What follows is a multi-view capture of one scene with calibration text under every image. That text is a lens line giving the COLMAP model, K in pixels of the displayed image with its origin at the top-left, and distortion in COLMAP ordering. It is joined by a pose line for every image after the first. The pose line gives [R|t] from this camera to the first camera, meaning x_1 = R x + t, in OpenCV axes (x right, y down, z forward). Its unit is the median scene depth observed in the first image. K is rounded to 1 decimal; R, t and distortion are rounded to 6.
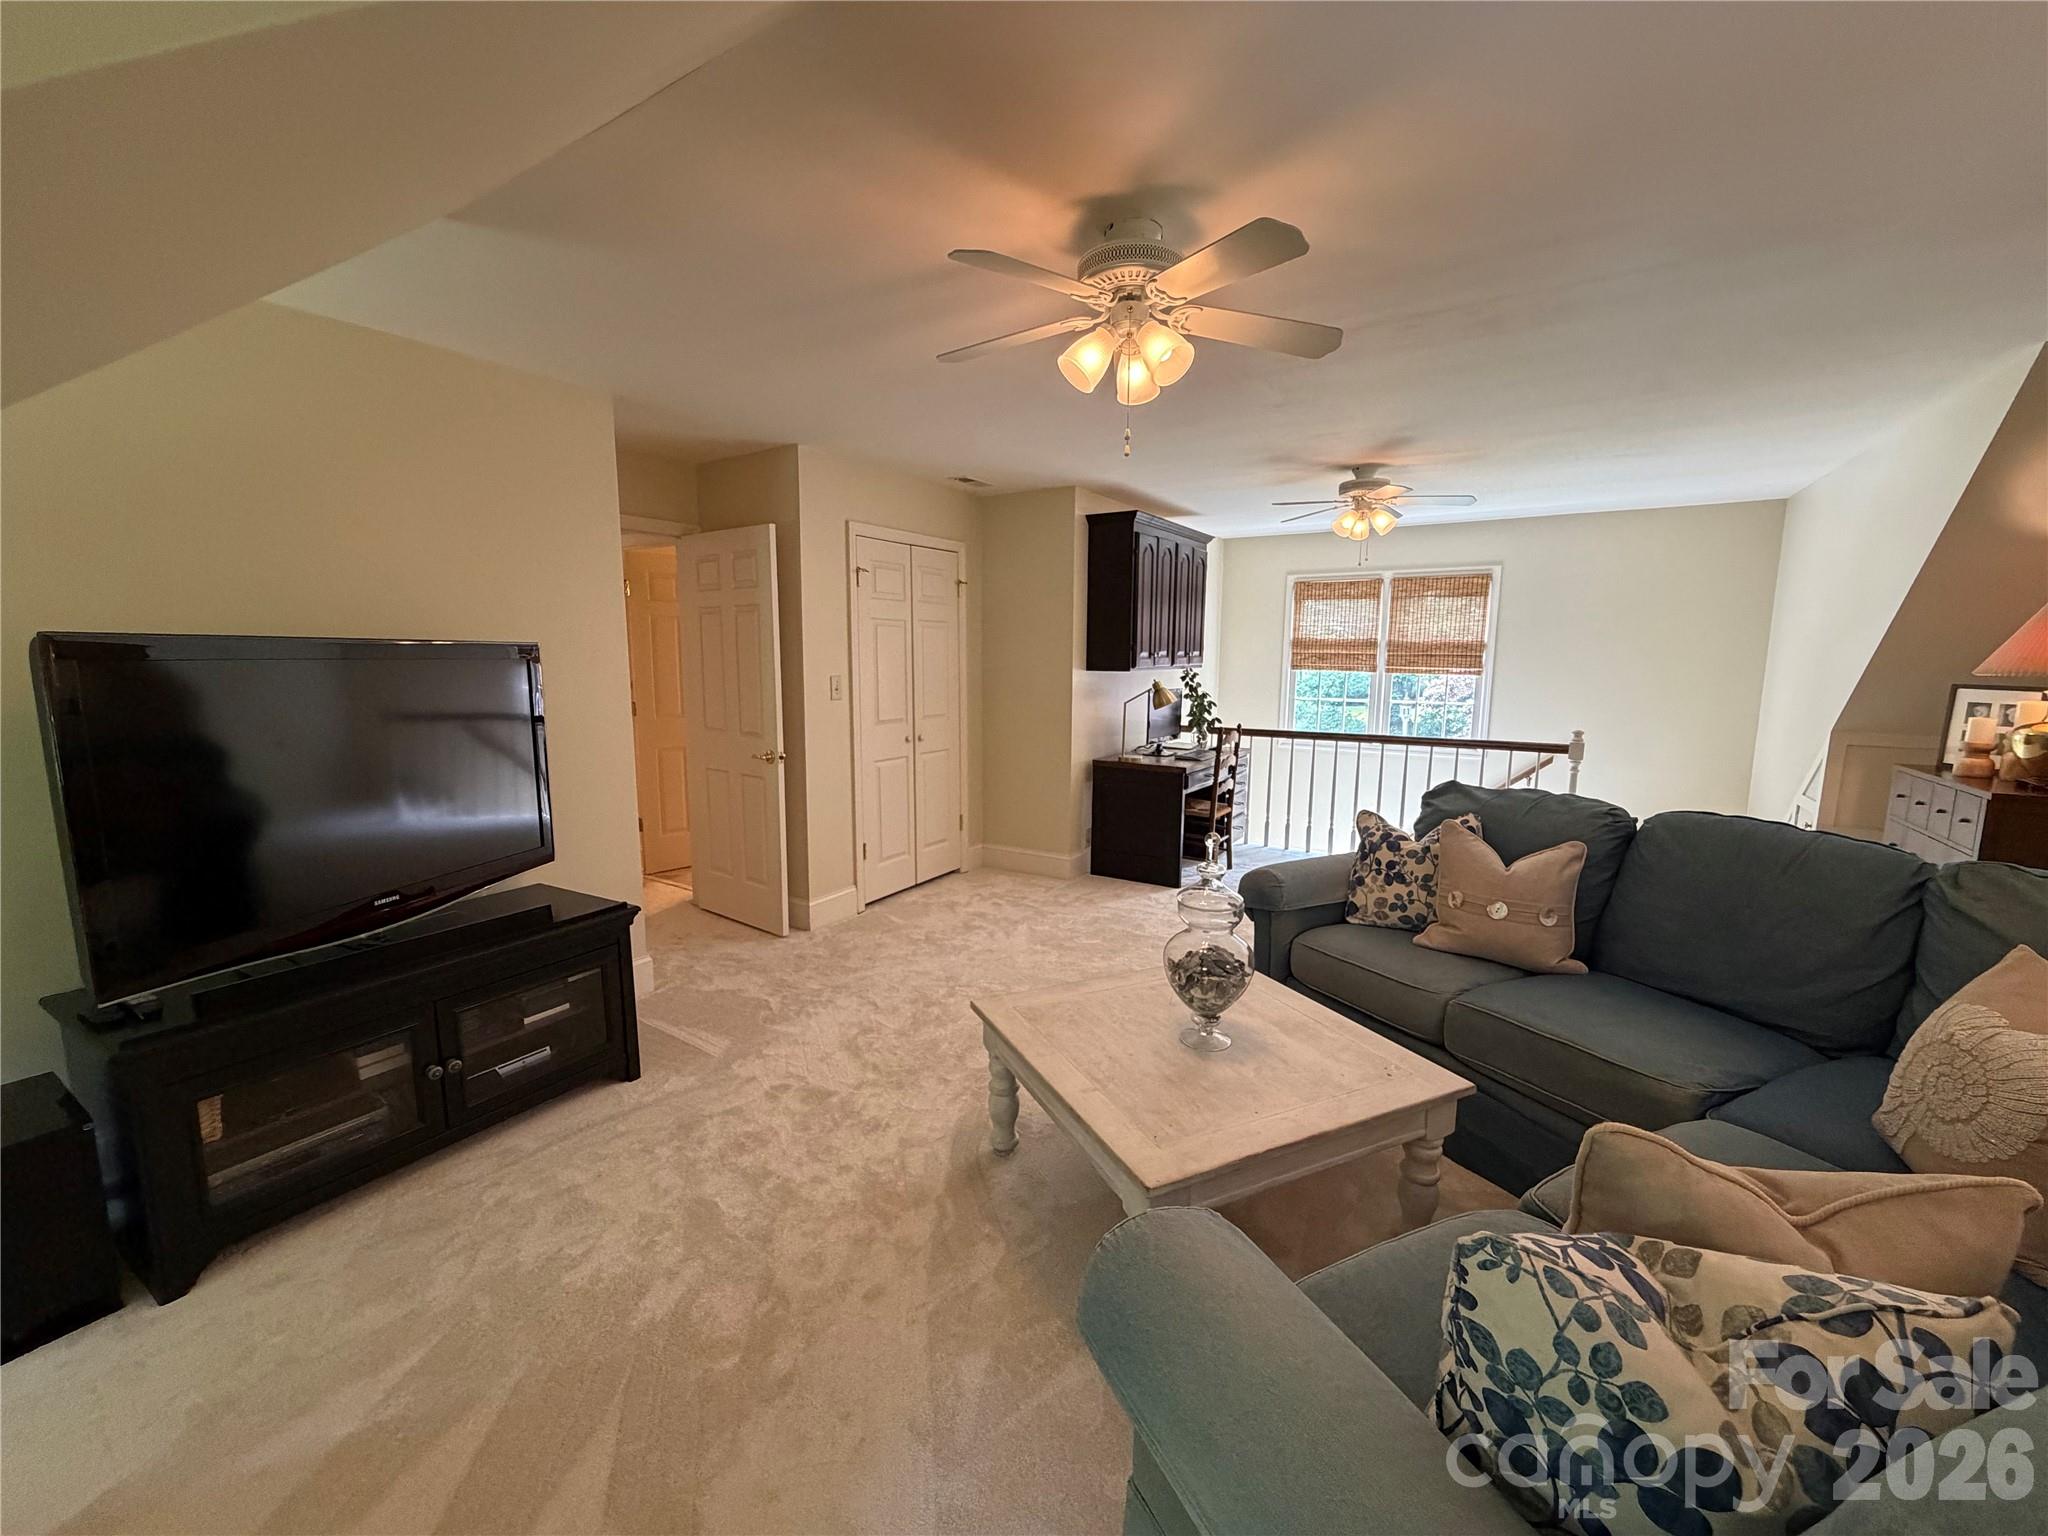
lens RADIAL K [[812.4, 0, 1019.0], [0, 812.4, 772.2], [0, 0, 1]] dist [0.000901, -0.000290]
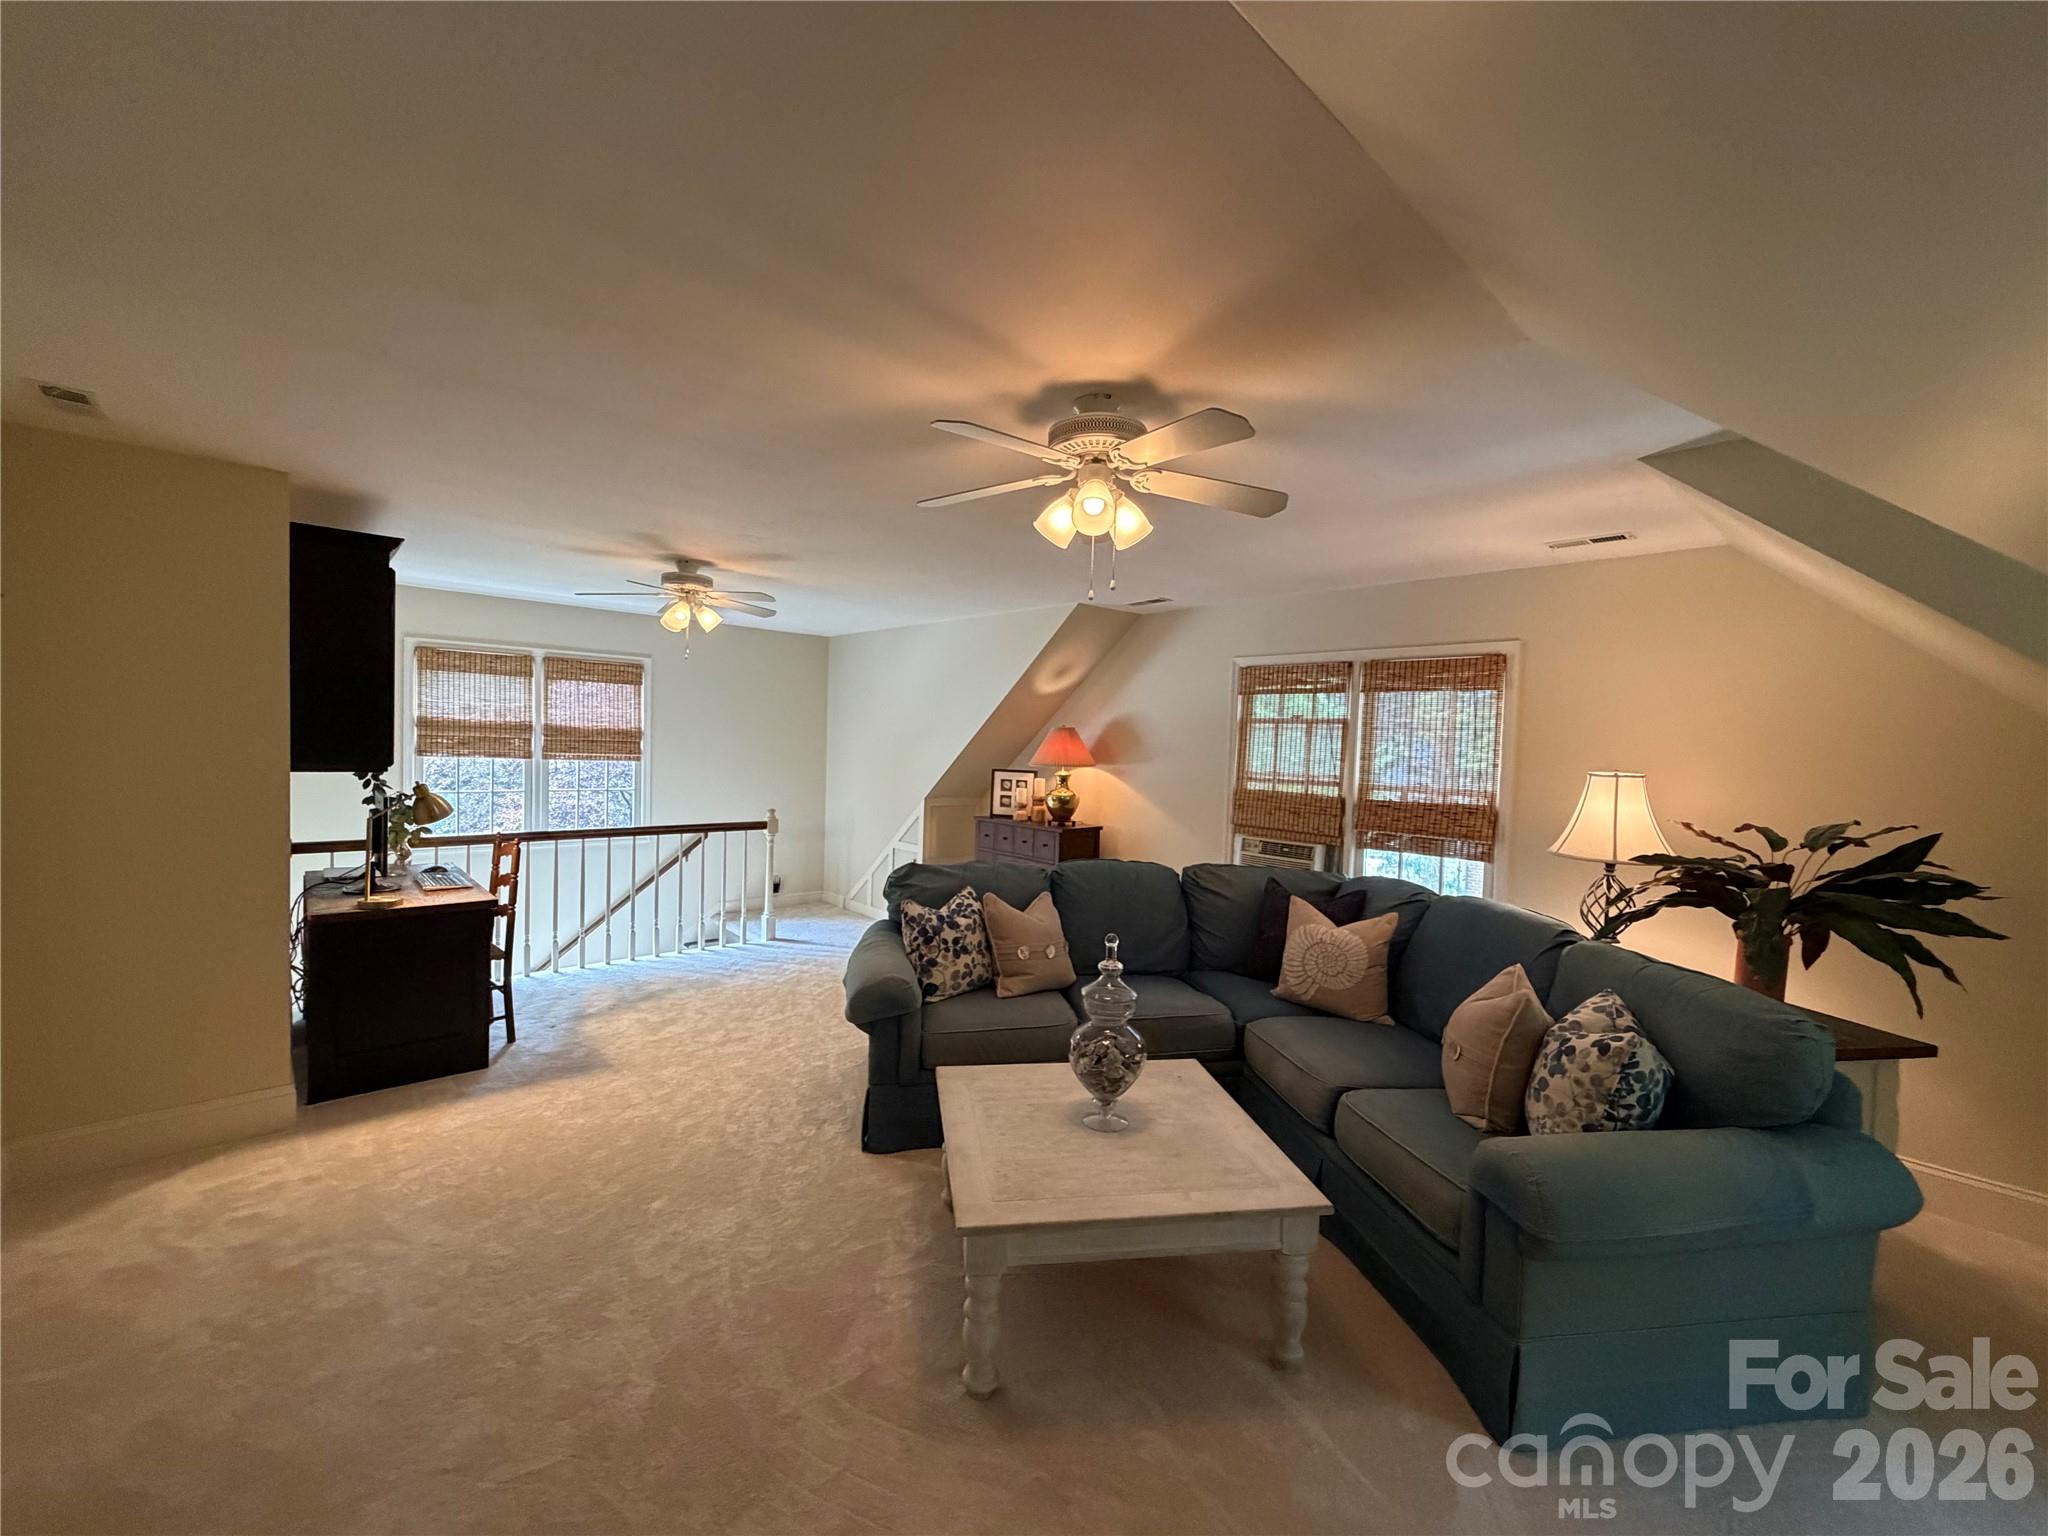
lens RADIAL K [[812.4, 0, 1019.9], [0, 812.4, 770.7], [0, 0, 1]] dist [0.000901, -0.000290]
pose [[0.270748, -0.029517, 0.962198, -0.359855], [0.107993, 0.994152, 0.000110, -0.067898], [-0.956574, 0.103881, 0.272352, 0.318725]]
